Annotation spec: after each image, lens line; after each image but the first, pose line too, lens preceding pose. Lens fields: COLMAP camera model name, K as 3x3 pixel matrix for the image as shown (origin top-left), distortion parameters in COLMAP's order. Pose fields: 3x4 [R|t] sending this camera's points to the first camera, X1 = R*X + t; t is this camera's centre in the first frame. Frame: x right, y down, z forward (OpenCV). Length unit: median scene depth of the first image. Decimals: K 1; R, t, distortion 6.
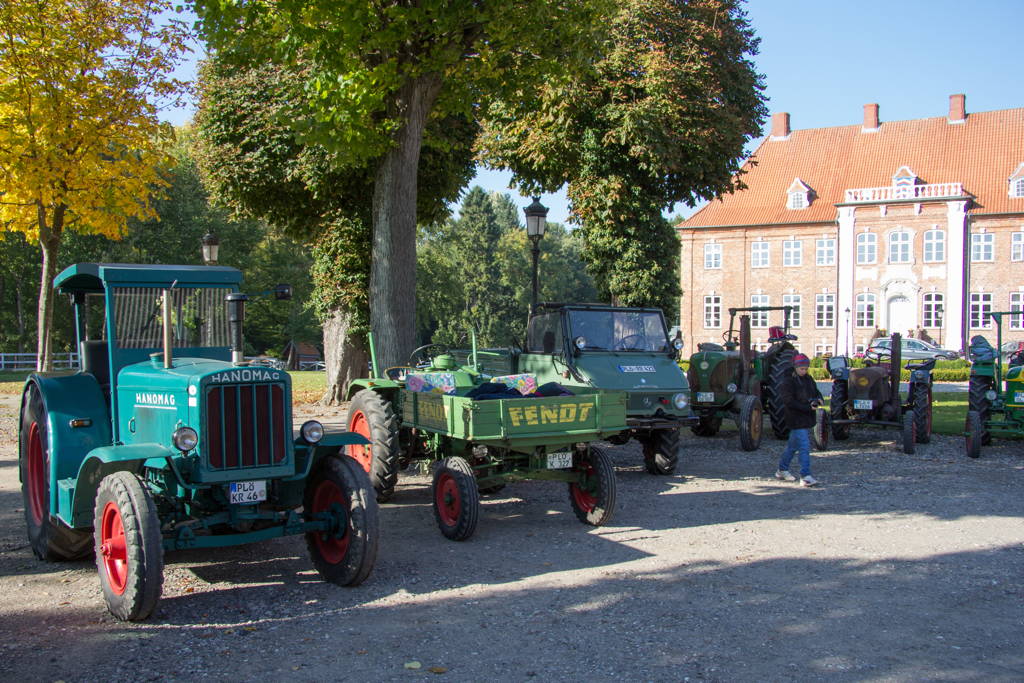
lens RADIAL K [[977.9, 0, 512.0], [0, 977.9, 341.5], [0, 0, 1]] dist [-0.014473, 0.010458]
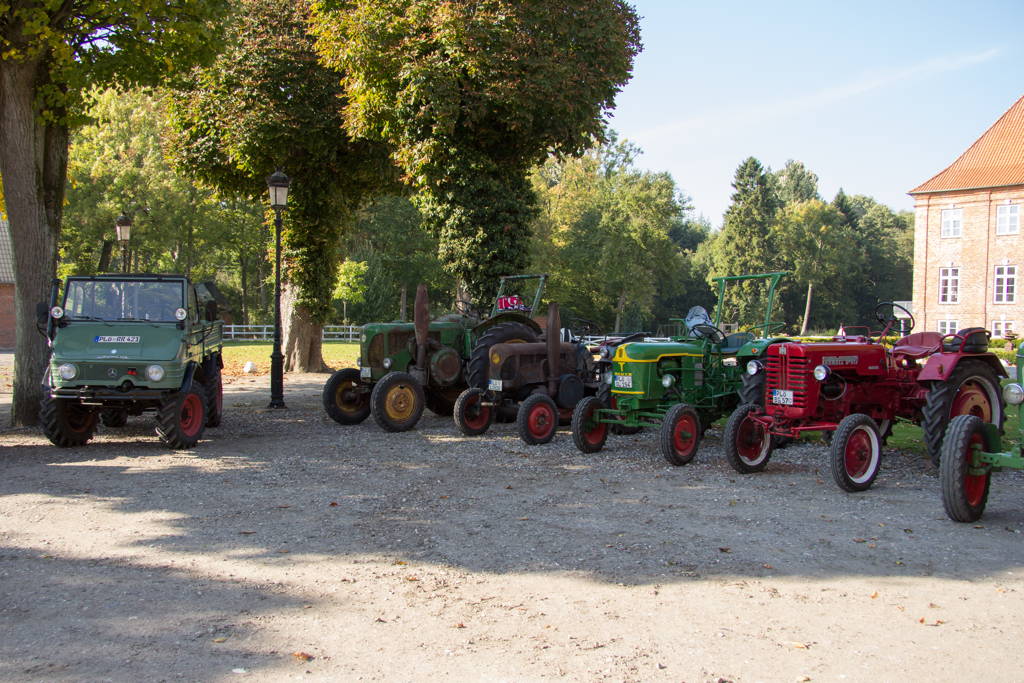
lens RADIAL K [[972.3, 0, 512.0], [0, 972.3, 341.5], [0, 0, 1]] dist [-0.130851, 0.310873]
pose [[0.941435, 0.013084, -0.336942, 0.137071], [-0.004763, 0.999663, 0.025510, 0.000705], [0.337162, -0.022411, 0.941180, 0.038615]]
